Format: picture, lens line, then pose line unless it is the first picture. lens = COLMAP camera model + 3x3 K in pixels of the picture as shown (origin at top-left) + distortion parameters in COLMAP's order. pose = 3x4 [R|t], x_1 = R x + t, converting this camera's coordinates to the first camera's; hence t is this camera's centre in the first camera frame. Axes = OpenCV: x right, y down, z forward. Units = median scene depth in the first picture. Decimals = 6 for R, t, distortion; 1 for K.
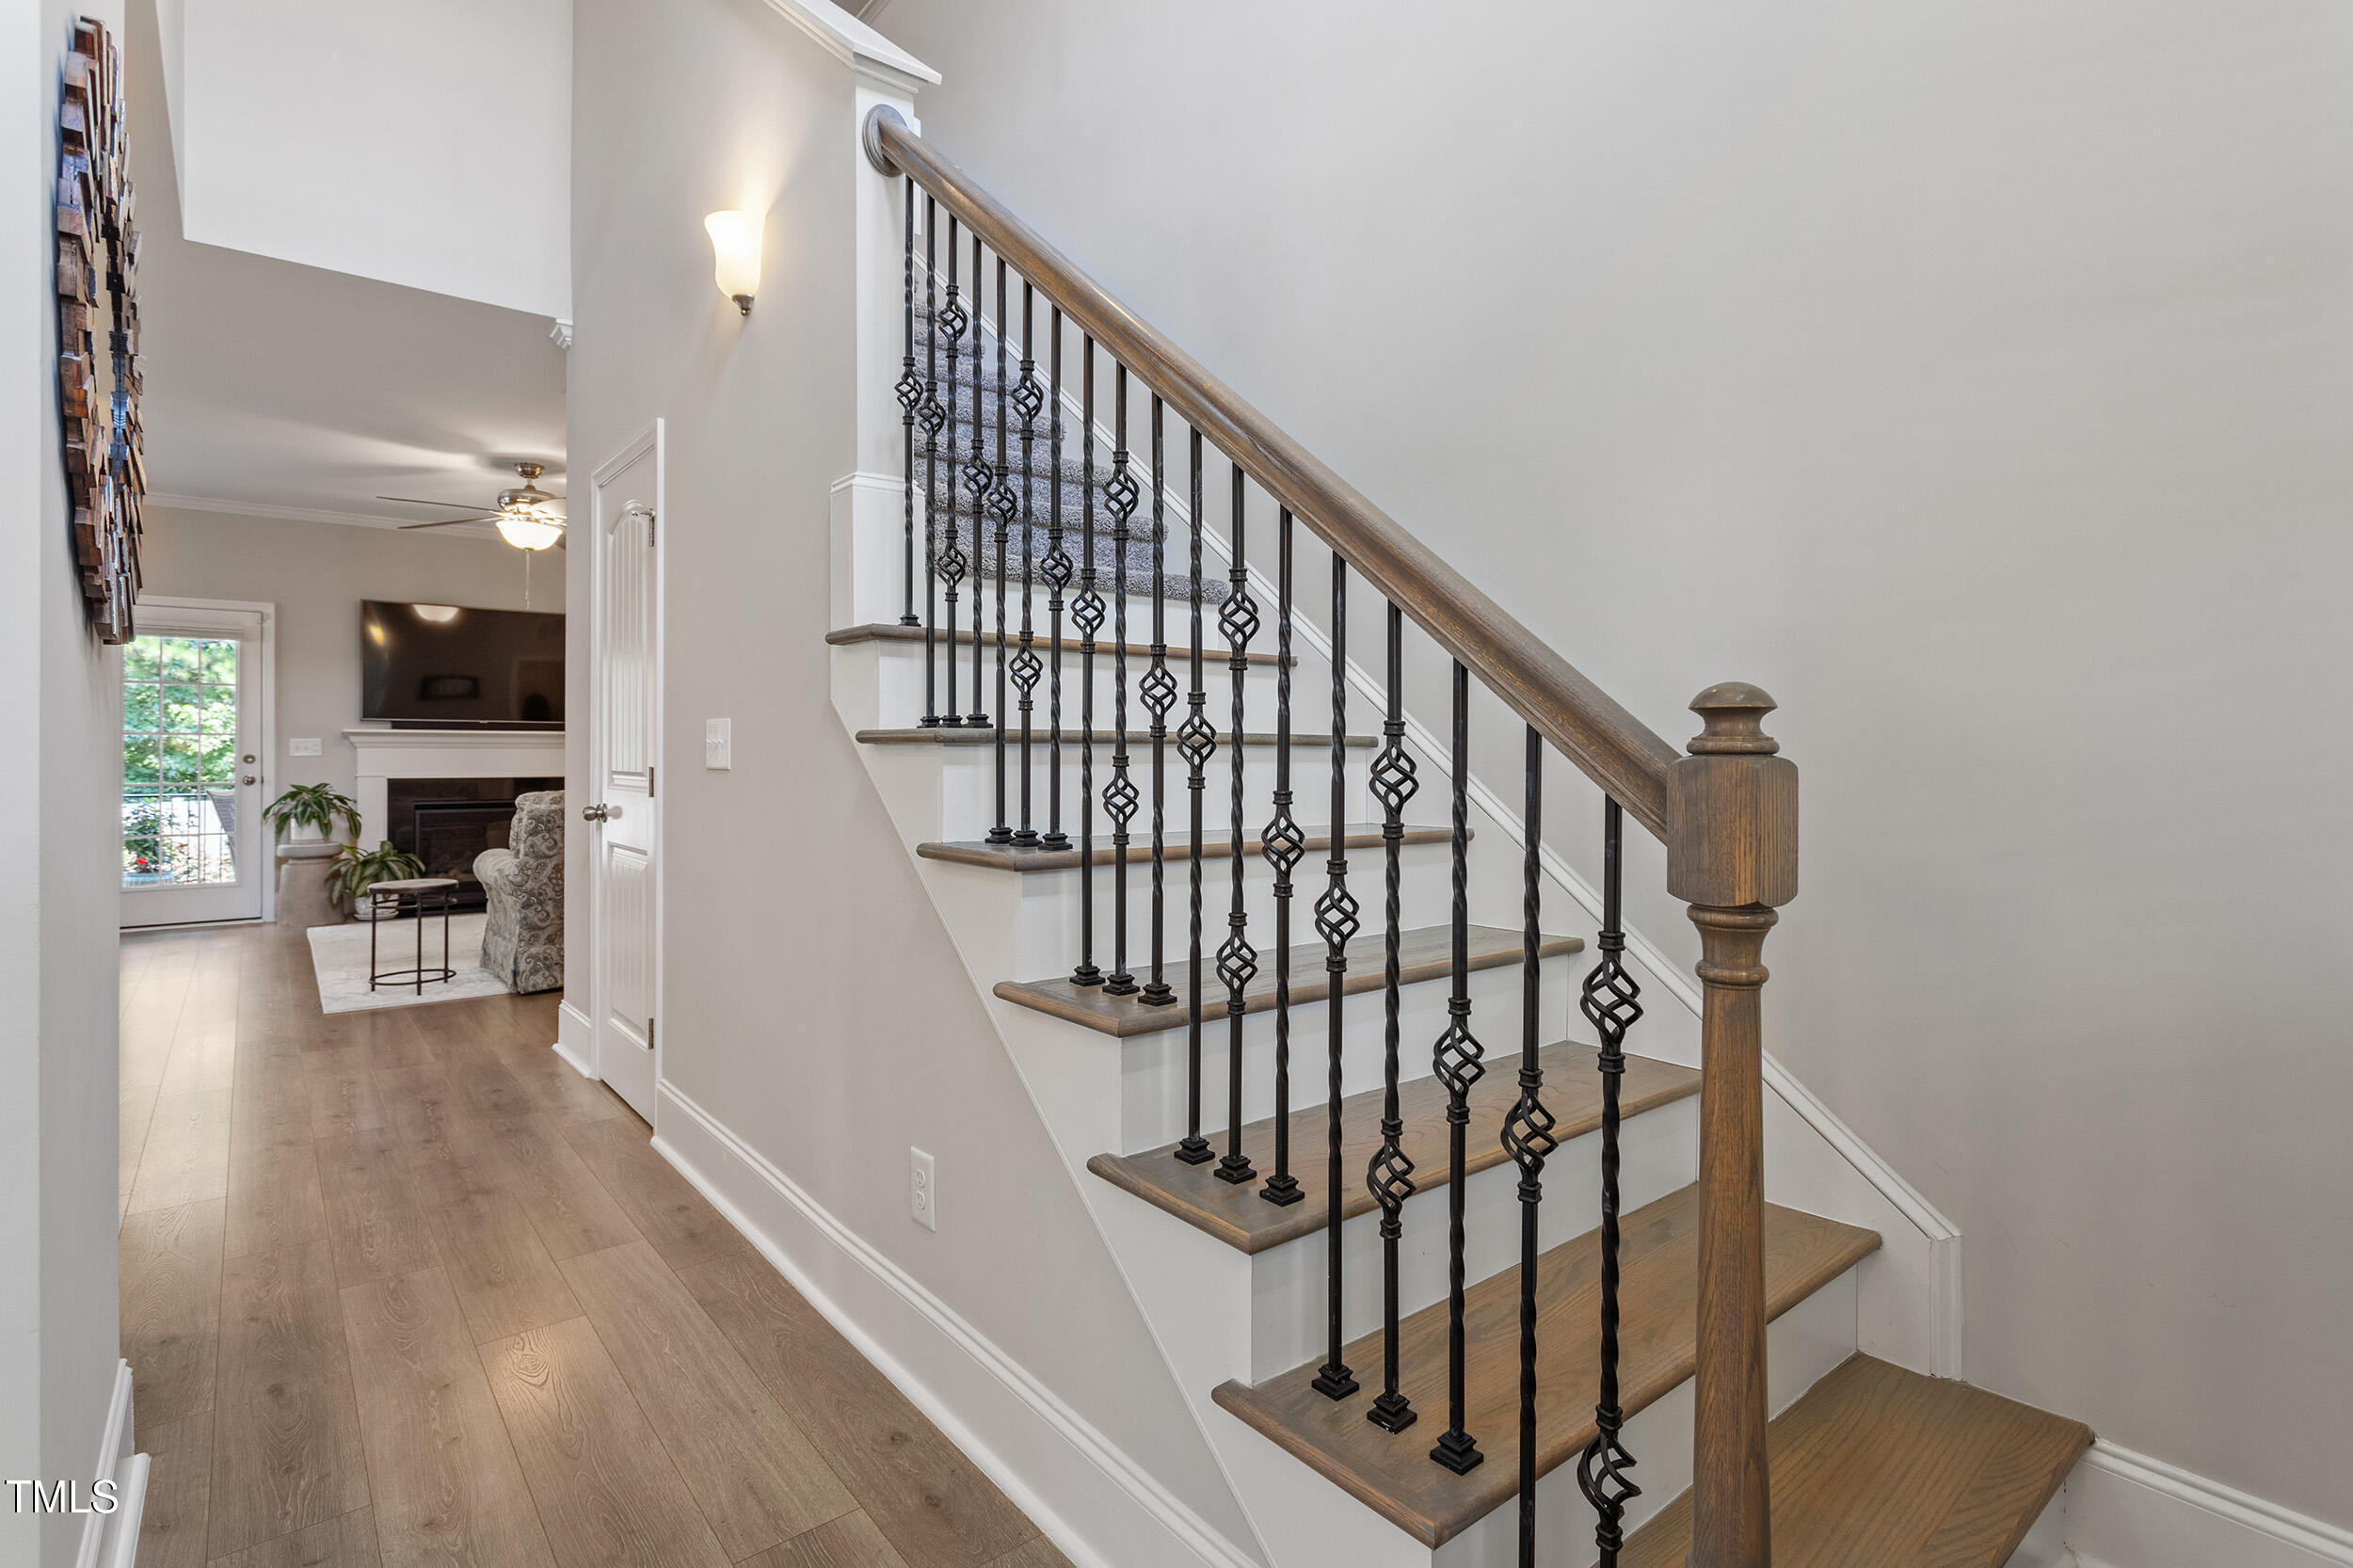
lens RADIAL K [[1148.0, 0, 1170.6], [0, 1148.0, 752.9], [0, 0, 1]] dist [-0.004032, -0.000508]
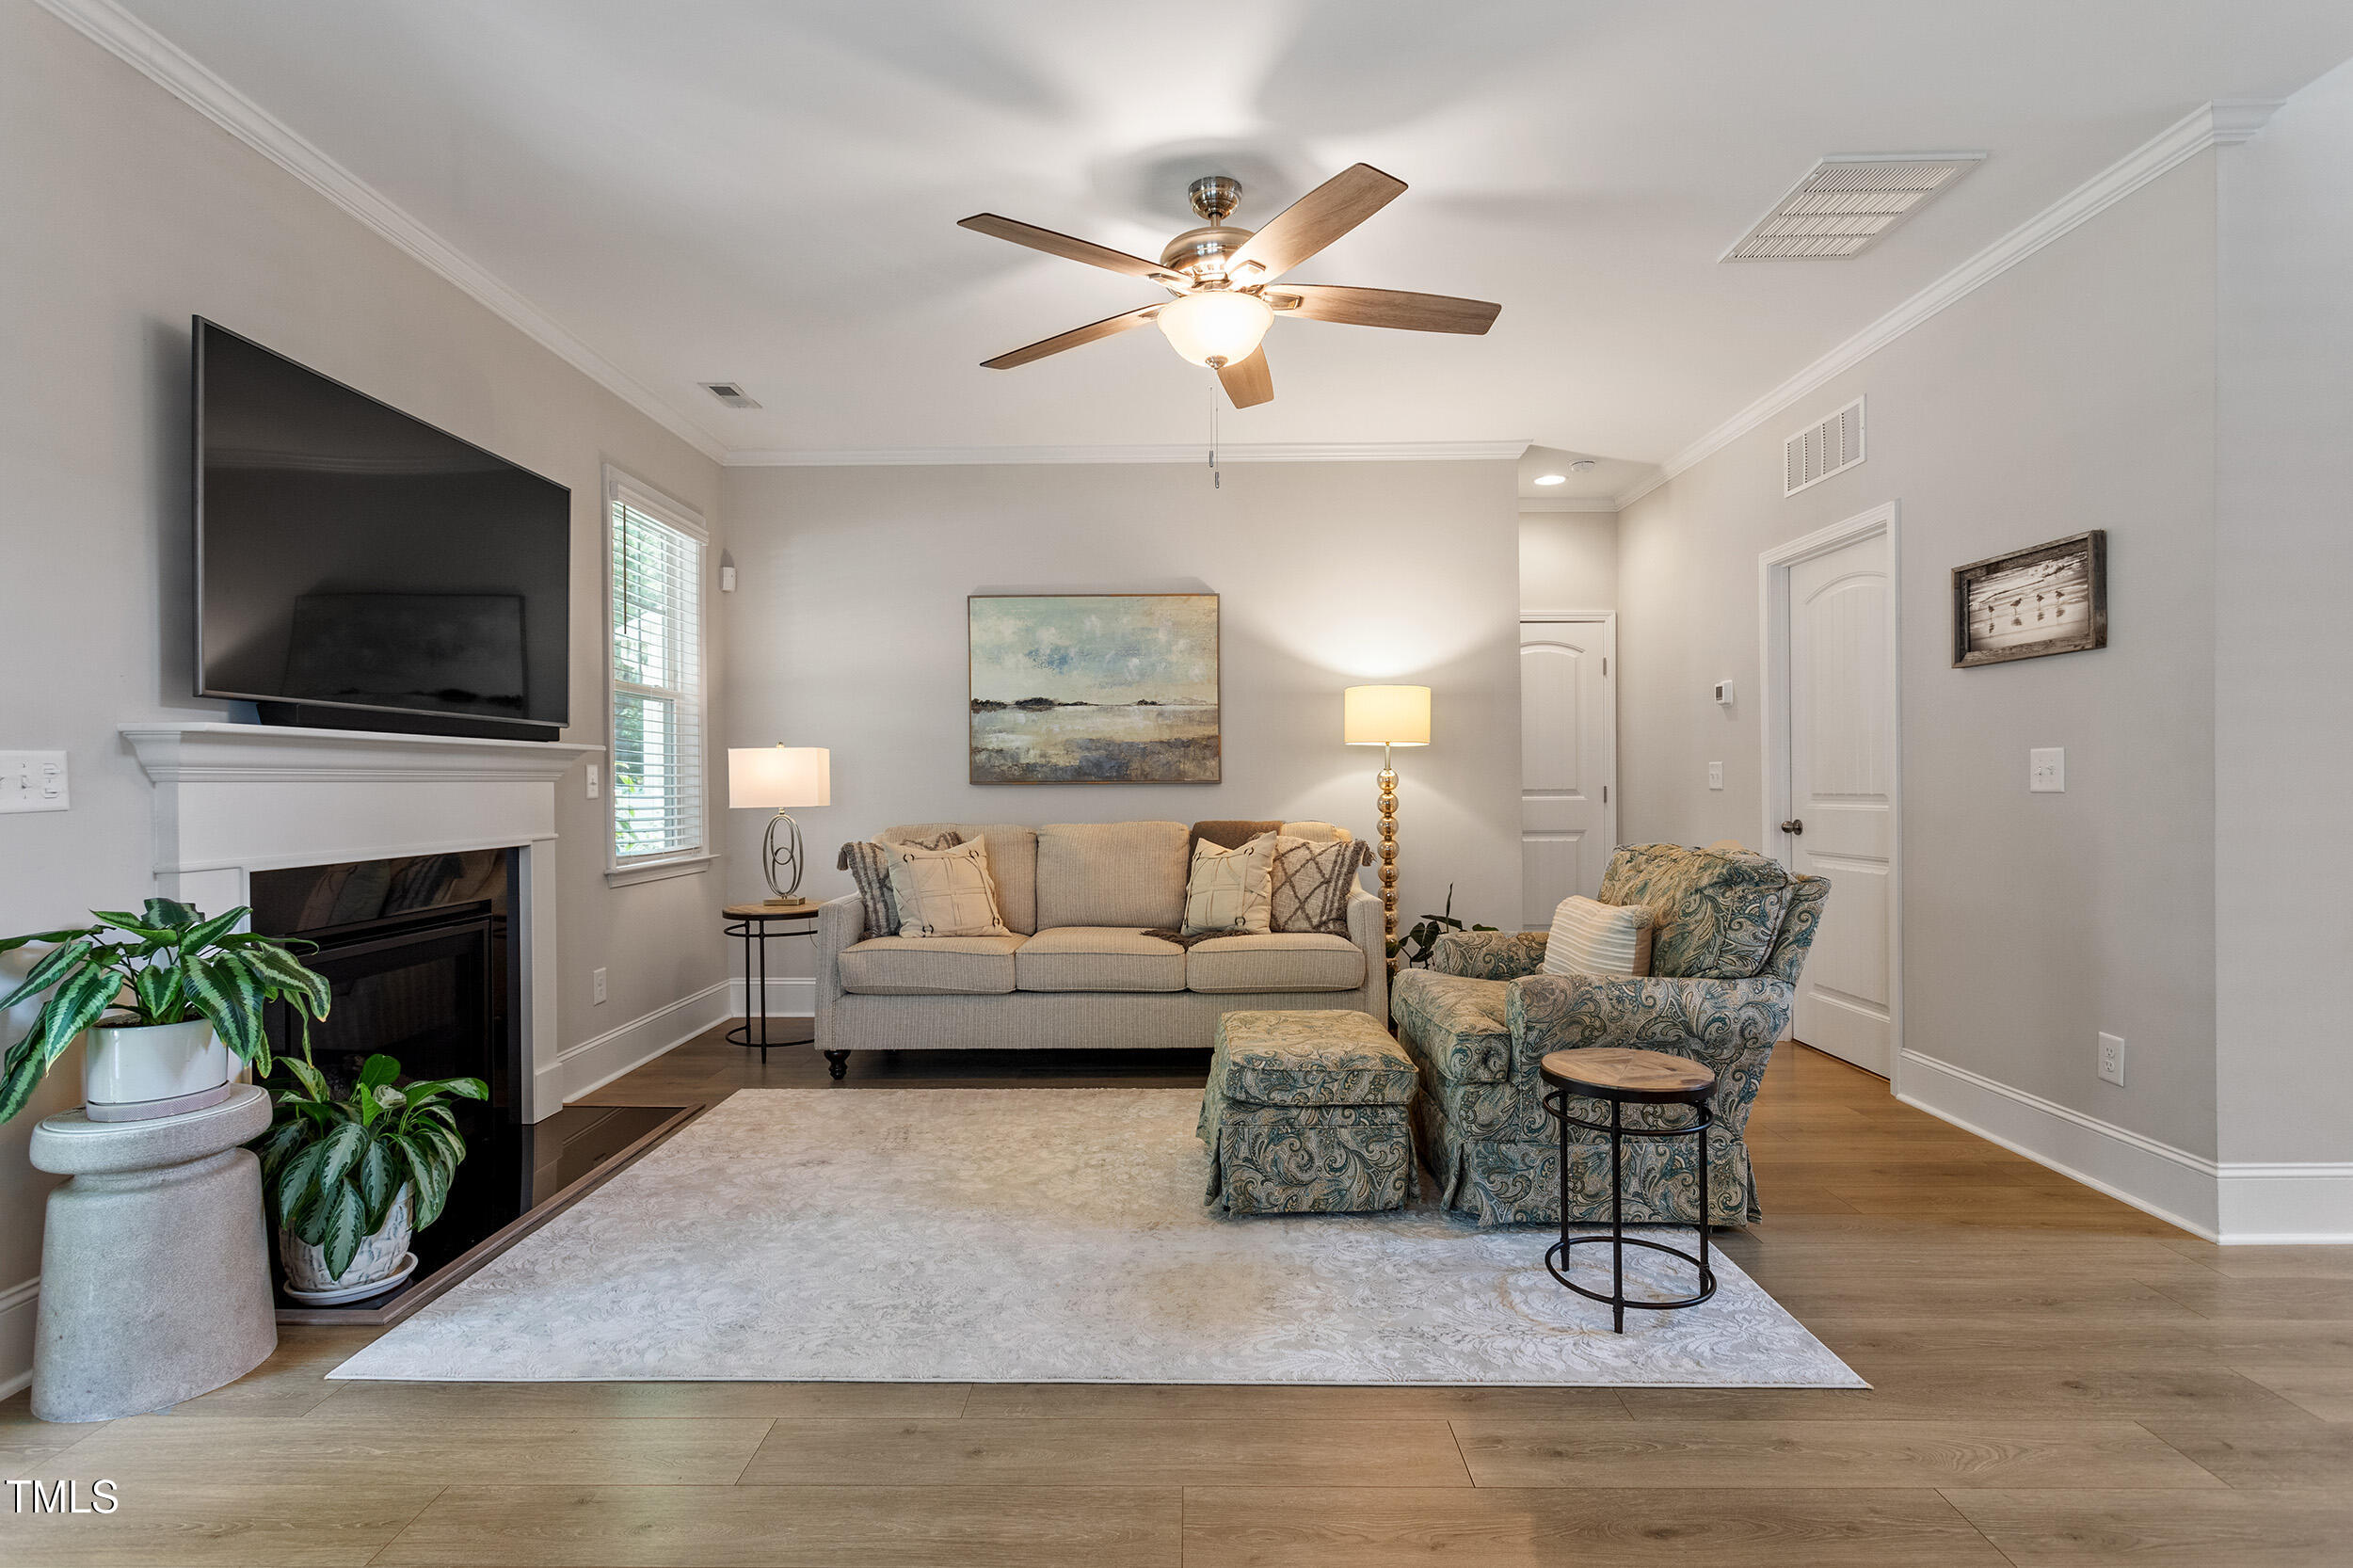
lens RADIAL K [[1142.8, 0, 1188.3], [0, 1142.8, 792.3], [0, 0, 1]] dist [0.001996, 0.001469]
pose [[0.627636, -0.014168, 0.778378, -0.808481], [0.008886, 0.999900, 0.011034, -0.002405], [-0.778456, -0.000009, 0.627699, 0.600978]]
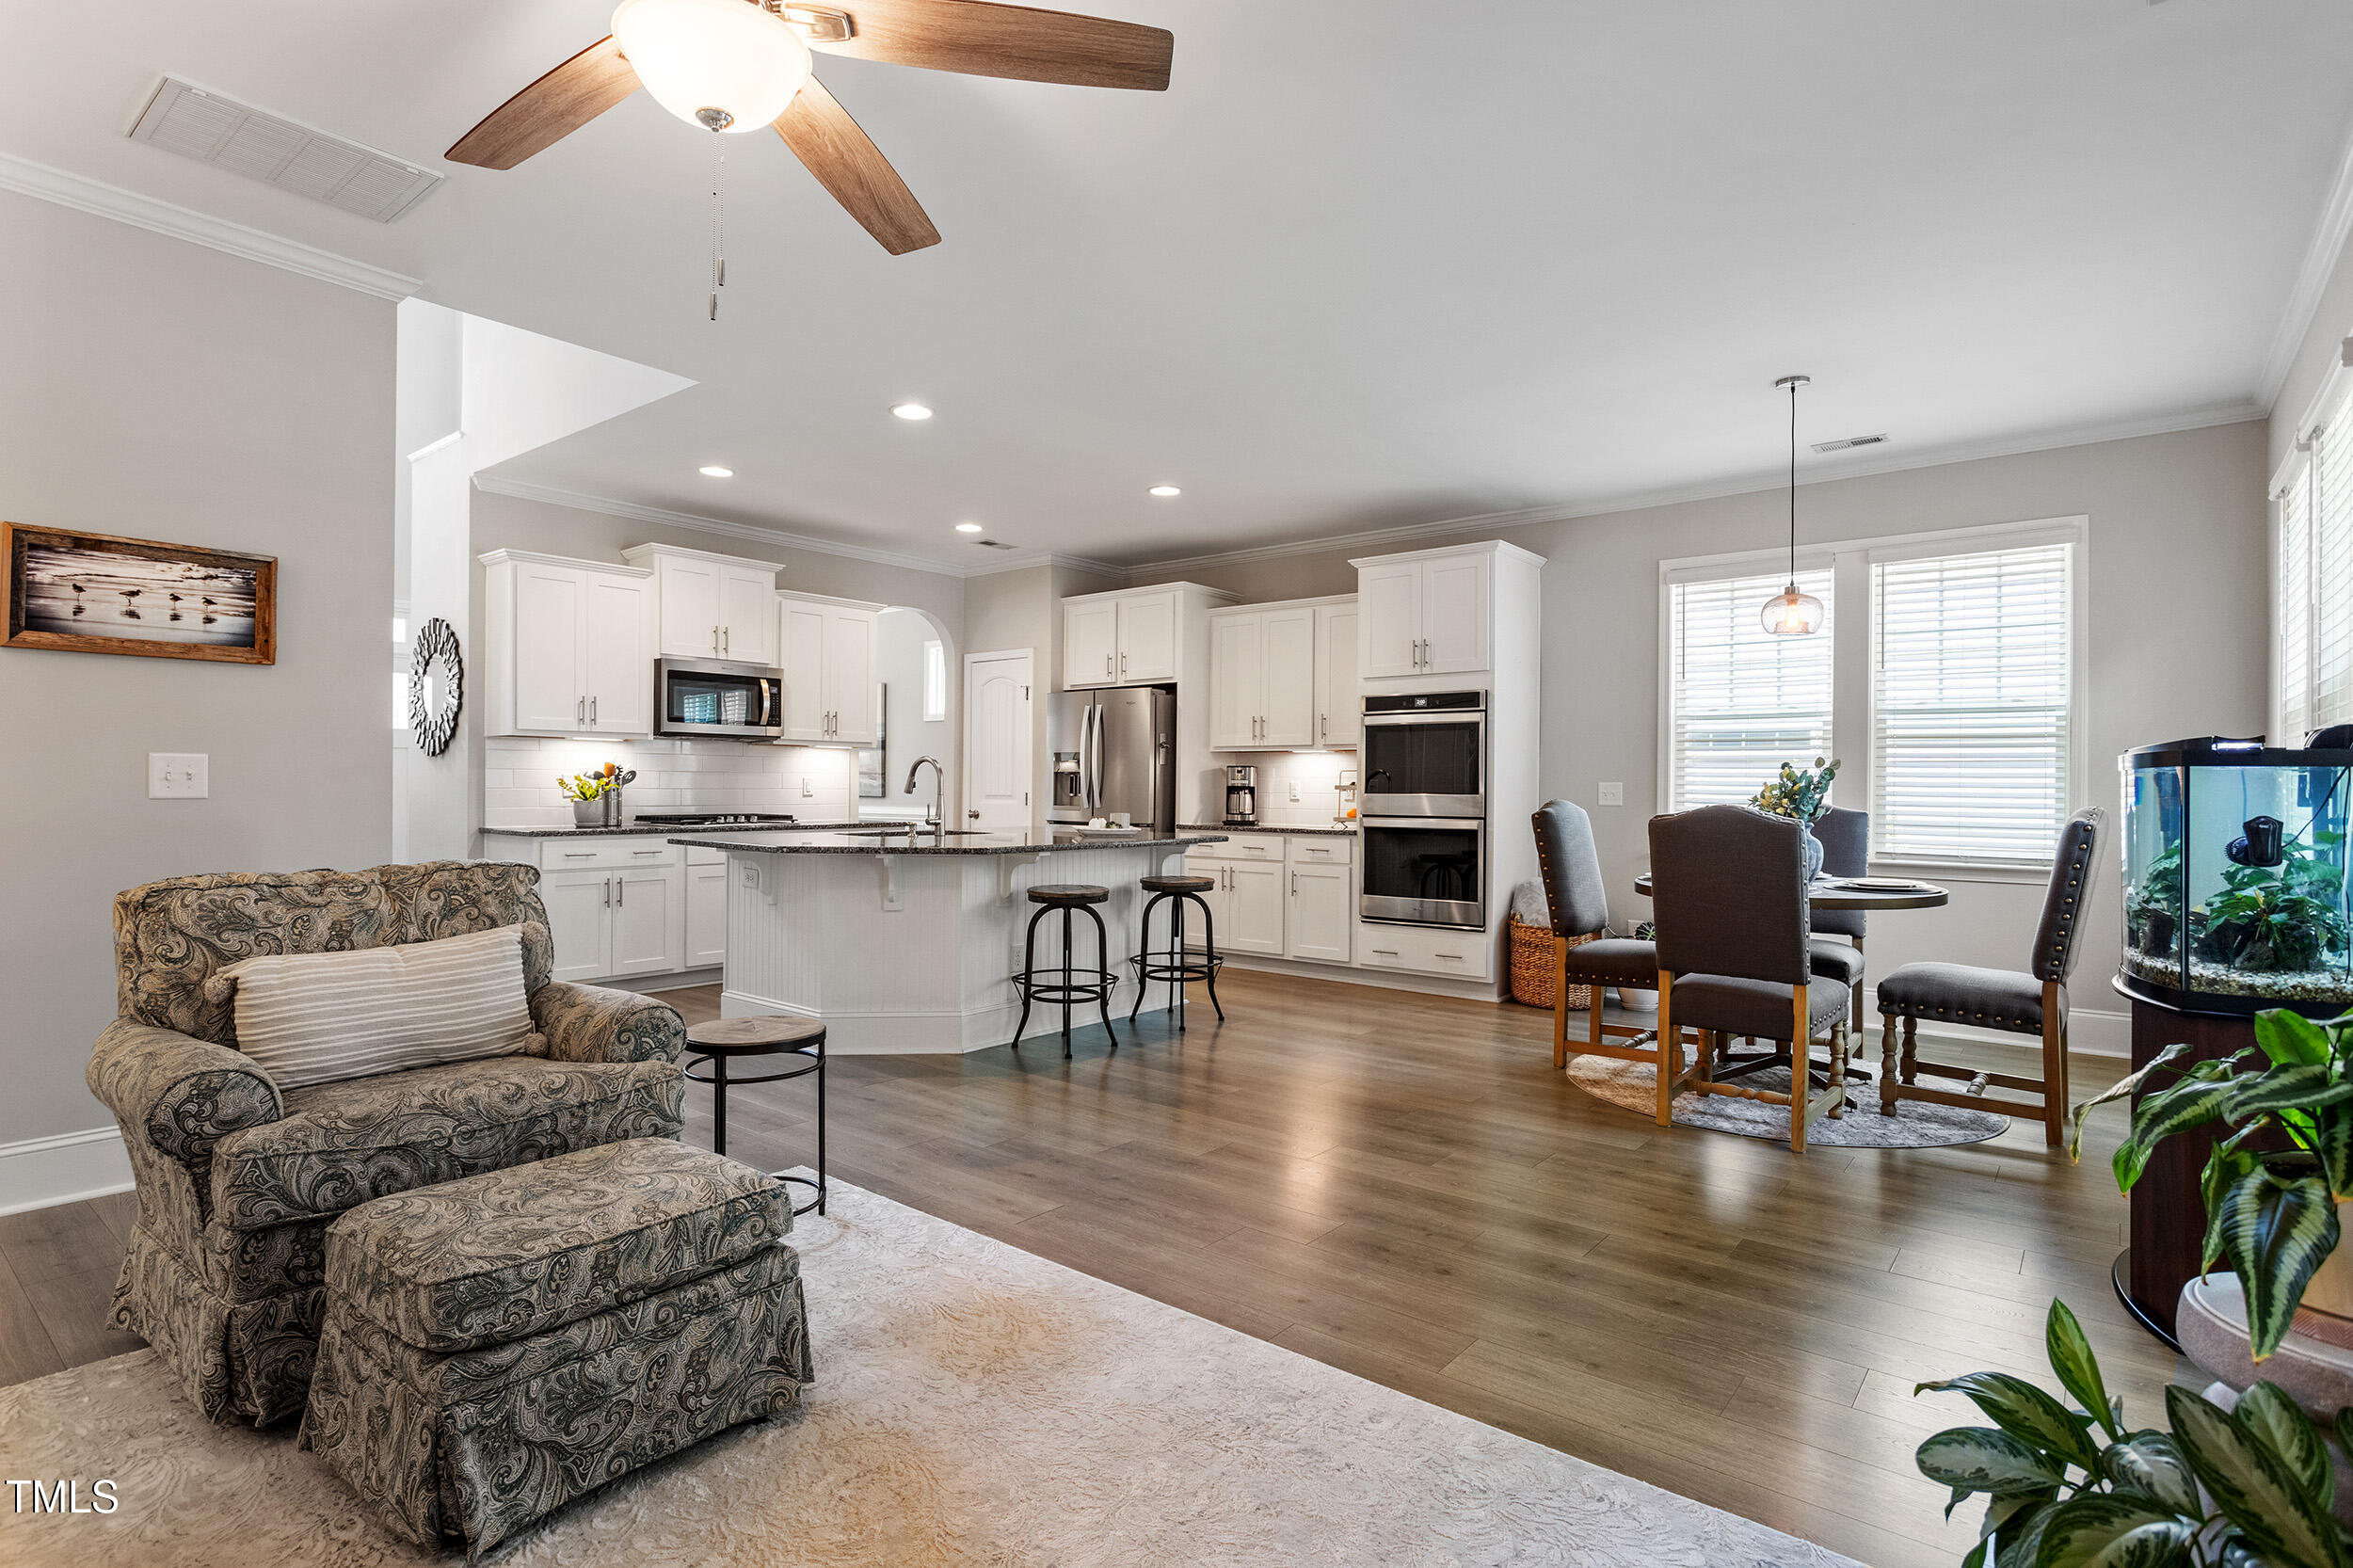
lens RADIAL K [[1153.4, 0, 1176.1], [0, 1153.4, 765.3], [0, 0, 1]] dist [-0.003770, -0.000185]
pose [[-0.977178, -0.011043, -0.212136, -0.530434], [-0.008680, 0.999890, -0.012066, -0.005105], [0.212245, -0.009950, -0.977166, 1.125077]]
